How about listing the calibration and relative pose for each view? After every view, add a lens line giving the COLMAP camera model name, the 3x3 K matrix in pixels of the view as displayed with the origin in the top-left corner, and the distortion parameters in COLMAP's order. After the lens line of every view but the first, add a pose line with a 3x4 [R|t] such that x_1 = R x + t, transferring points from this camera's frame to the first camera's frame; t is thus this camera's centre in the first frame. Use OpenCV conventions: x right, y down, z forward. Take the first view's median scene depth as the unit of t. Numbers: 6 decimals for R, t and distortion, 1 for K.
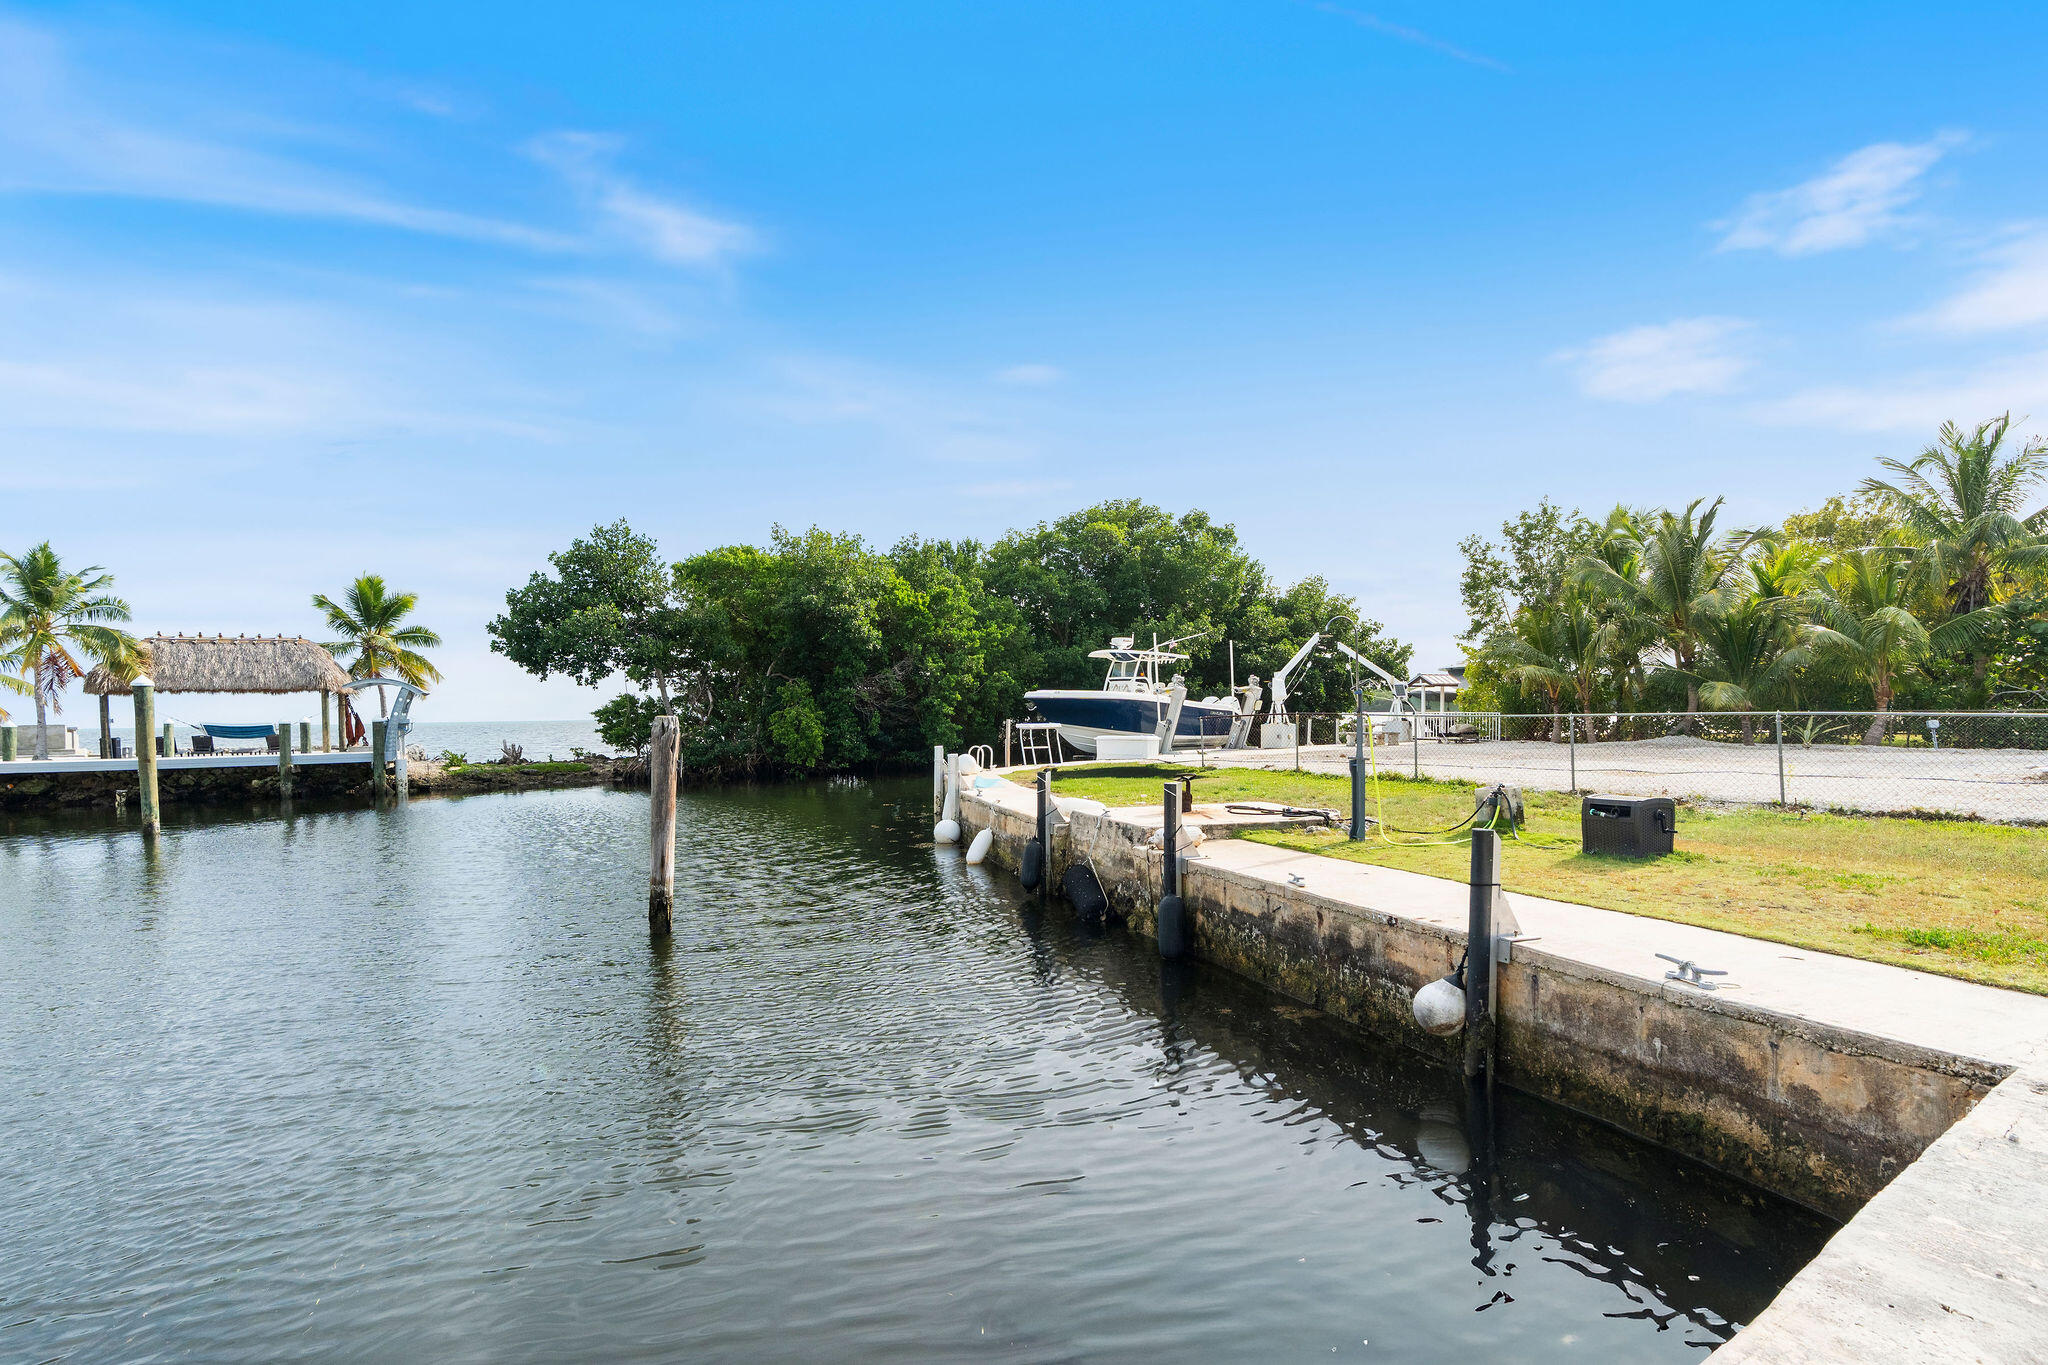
lens RADIAL K [[988.4, 0, 1028.1], [0, 988.4, 696.6], [0, 0, 1]] dist [0.003662, 0.000674]
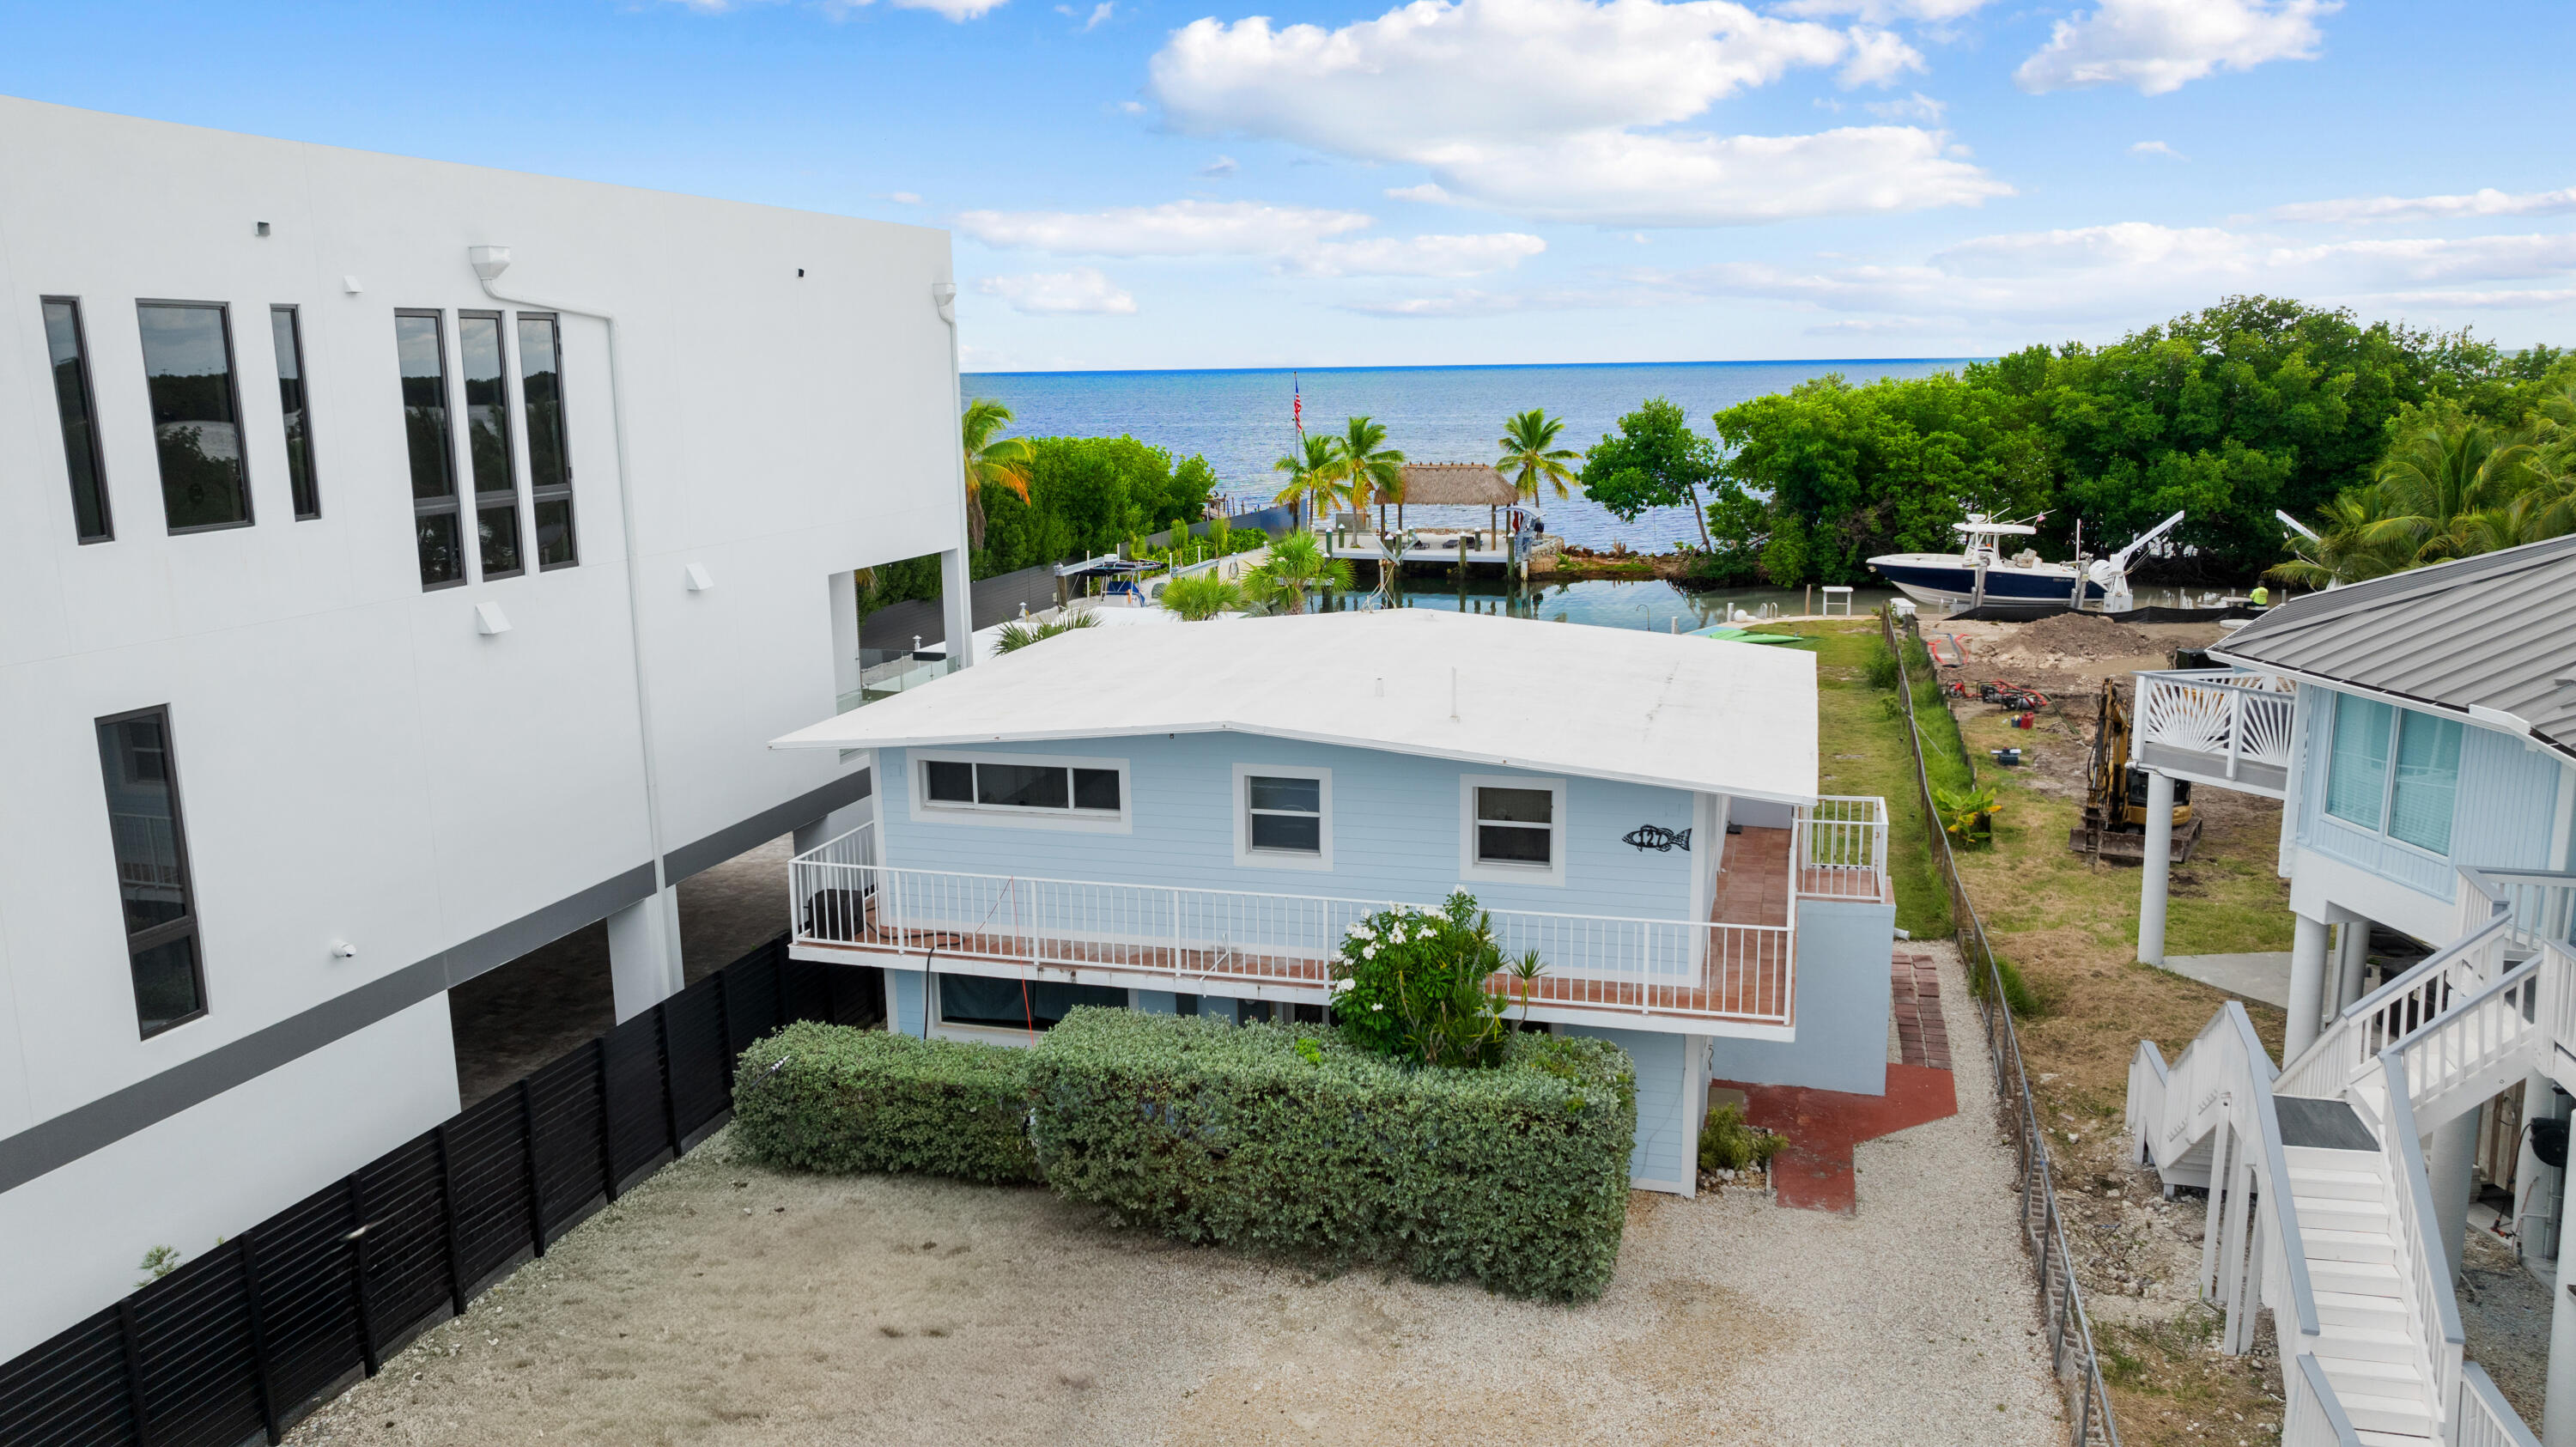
lens RADIAL K [[1846.0, 0, 1291.1], [0, 1846.0, 733.7], [0, 0, 1]] dist [-0.022207, 0.006624]
pose [[0.686049, 0.149695, -0.711989, 1.107294], [0.004171, 0.977779, 0.209597, -0.258539], [0.727544, -0.146763, 0.670180, -1.123244]]
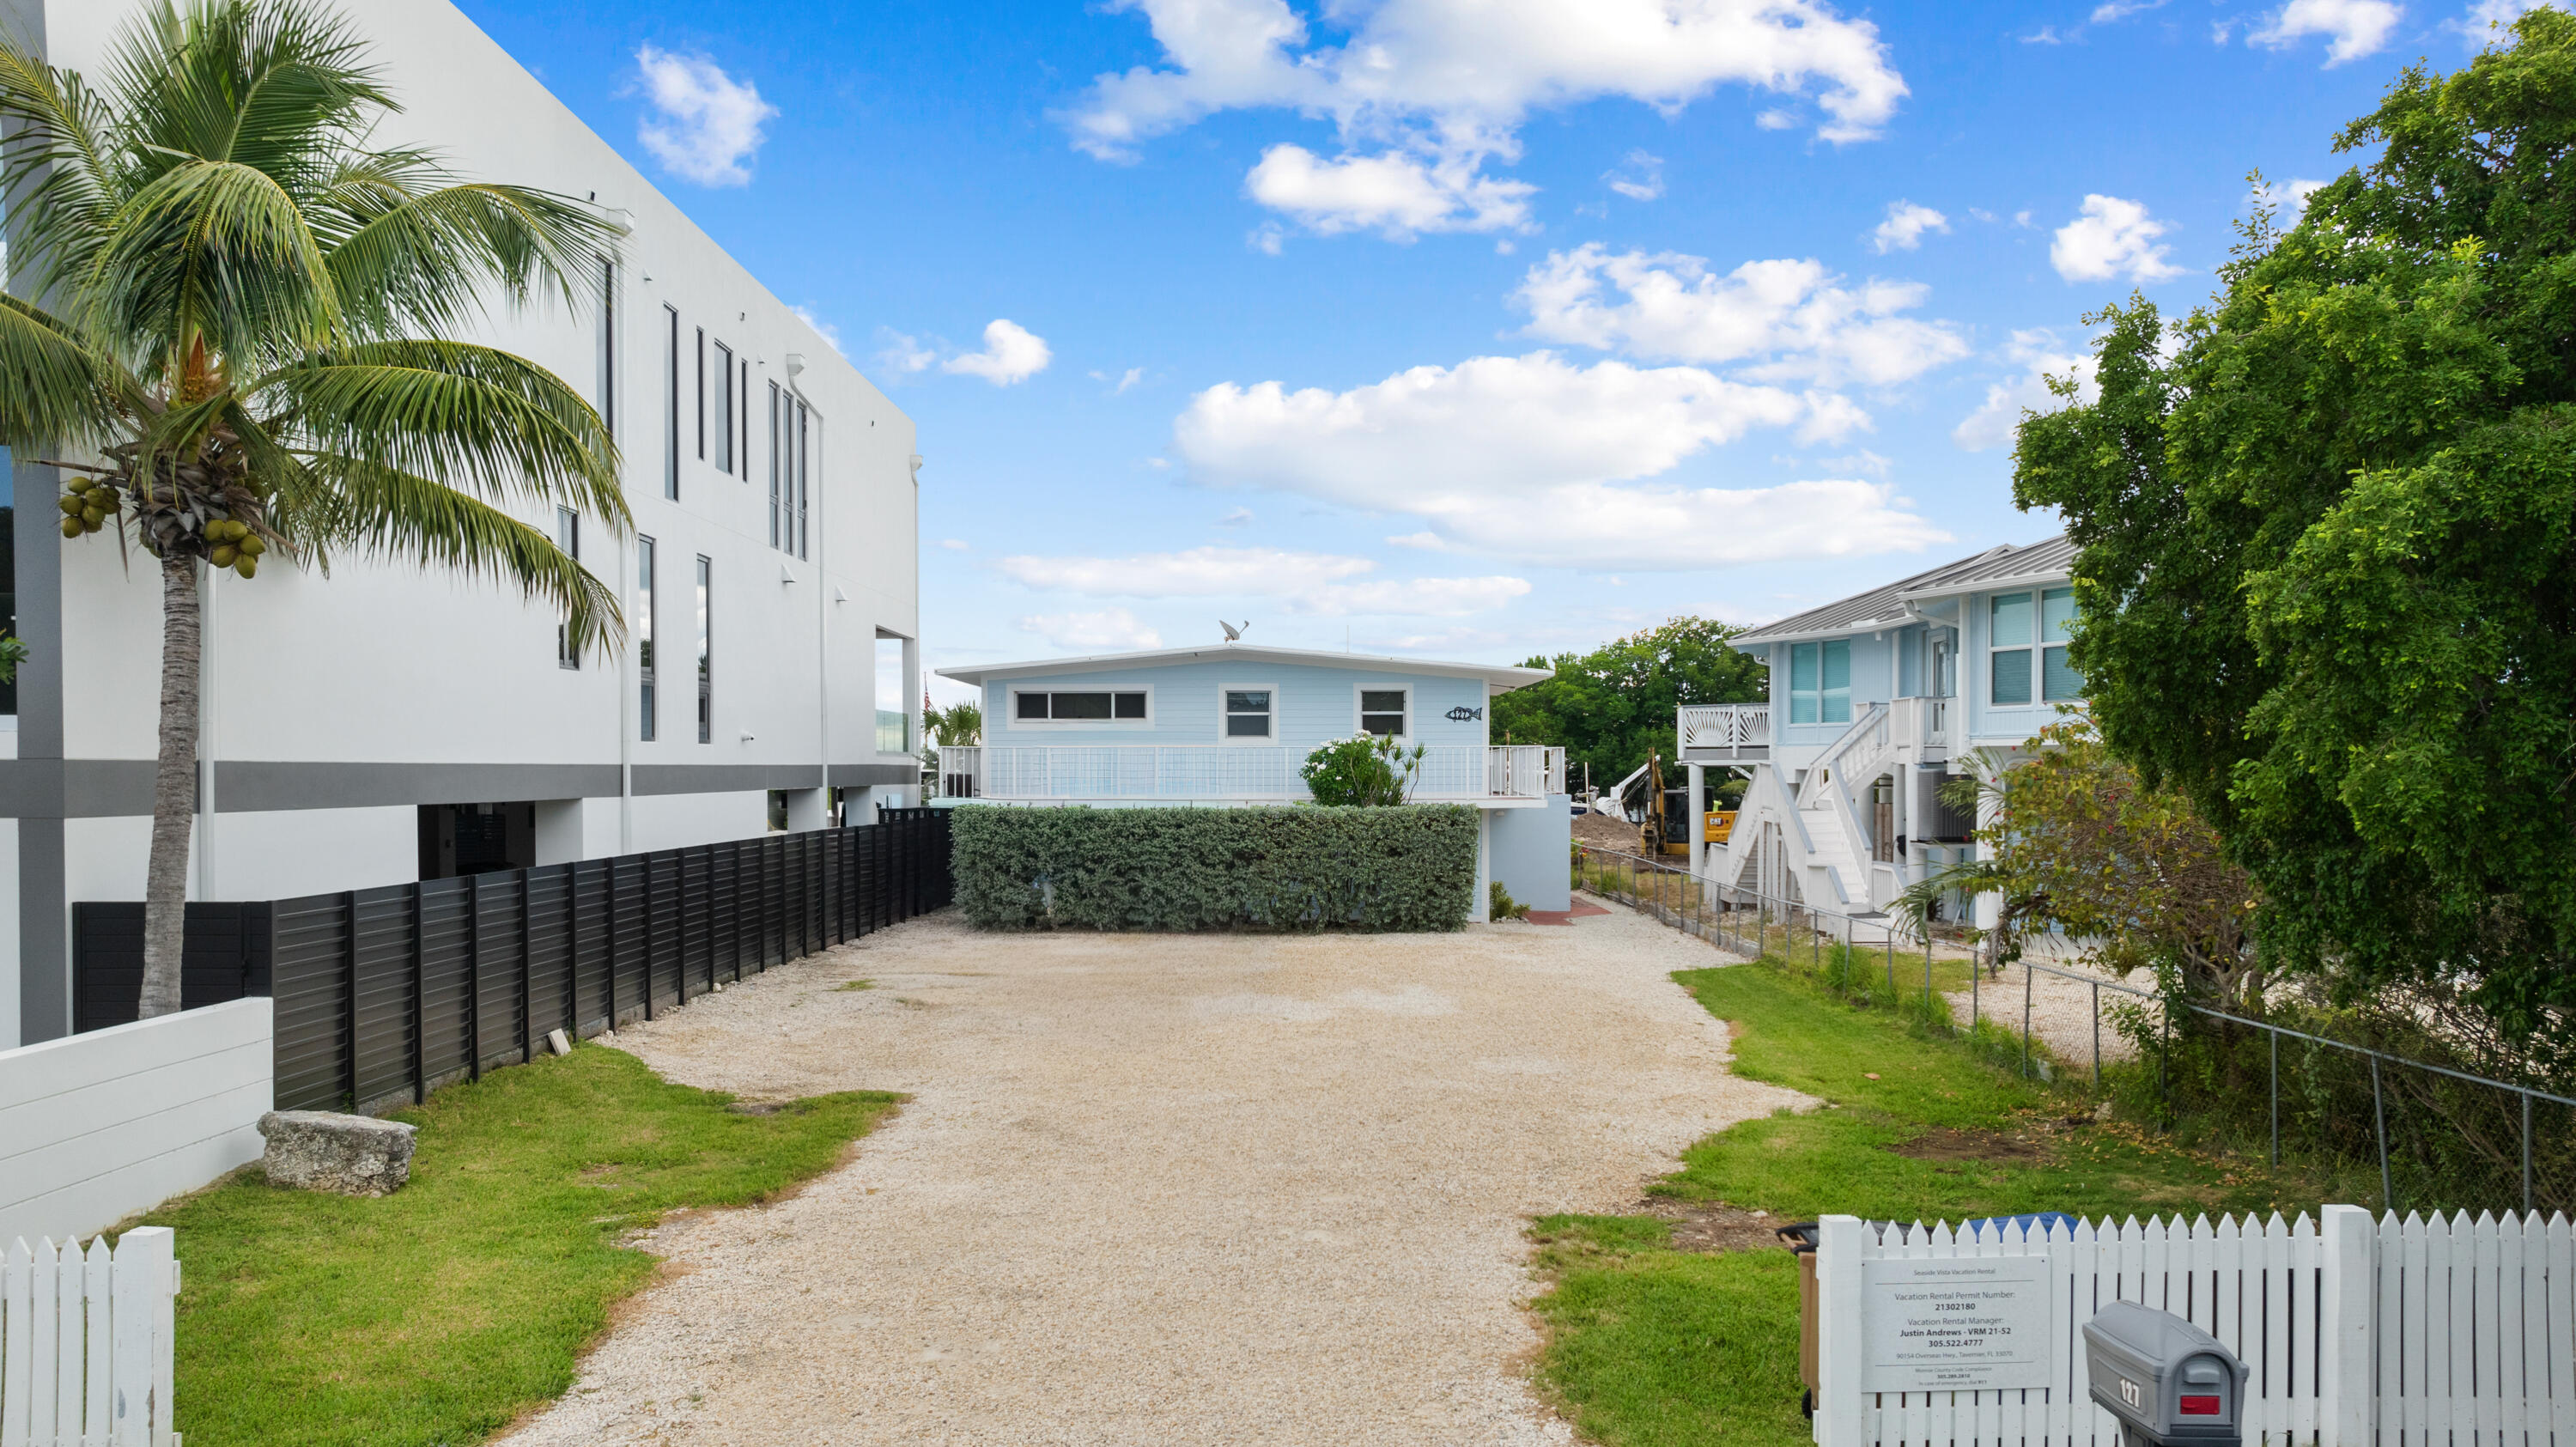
lens RADIAL K [[1846.0, 0, 1311.3], [0, 1846.0, 735.6], [0, 0, 1]] dist [-0.022207, 0.006624]
pose [[0.861463, 0.013302, -0.507646, 1.240092], [-0.015876, 0.999874, -0.000742, -0.088811], [0.507572, 0.008699, 0.861565, -1.612819]]
